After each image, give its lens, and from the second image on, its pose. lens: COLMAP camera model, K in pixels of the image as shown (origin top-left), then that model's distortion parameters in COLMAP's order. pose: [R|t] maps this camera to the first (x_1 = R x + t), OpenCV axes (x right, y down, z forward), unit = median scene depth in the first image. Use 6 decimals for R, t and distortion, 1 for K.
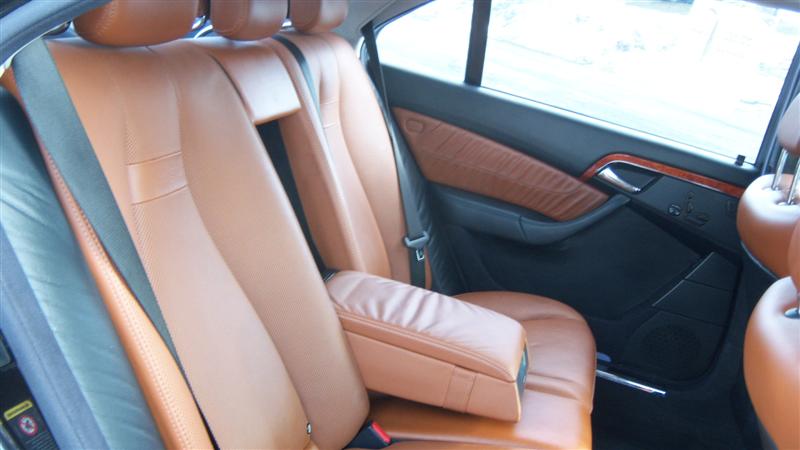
lens RADIAL K [[853.9, 0, 401.6], [0, 853.9, 247.7], [0, 0, 1]] dist [-0.094038, 0.024774]
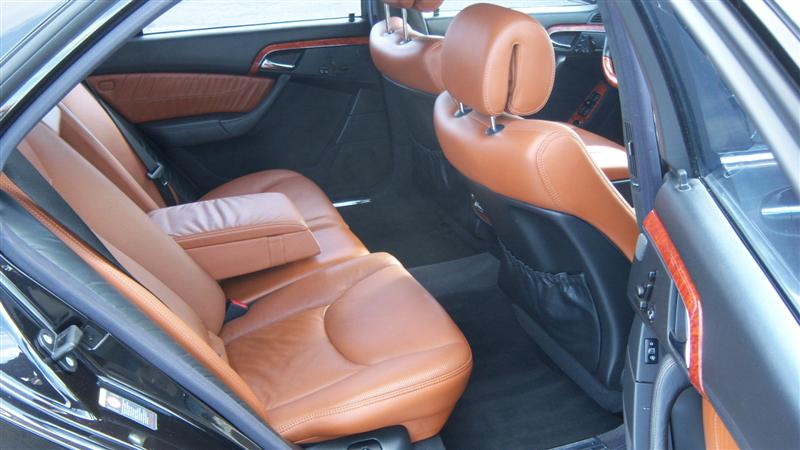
lens RADIAL K [[853.9, 0, 401.6], [0, 853.9, 247.7], [0, 0, 1]] dist [-0.094038, 0.024774]
pose [[0.809883, -0.446584, 0.380332, -0.209758], [0.378585, 0.893200, 0.242626, -0.073348], [-0.448065, -0.052511, 0.892457, -0.260508]]
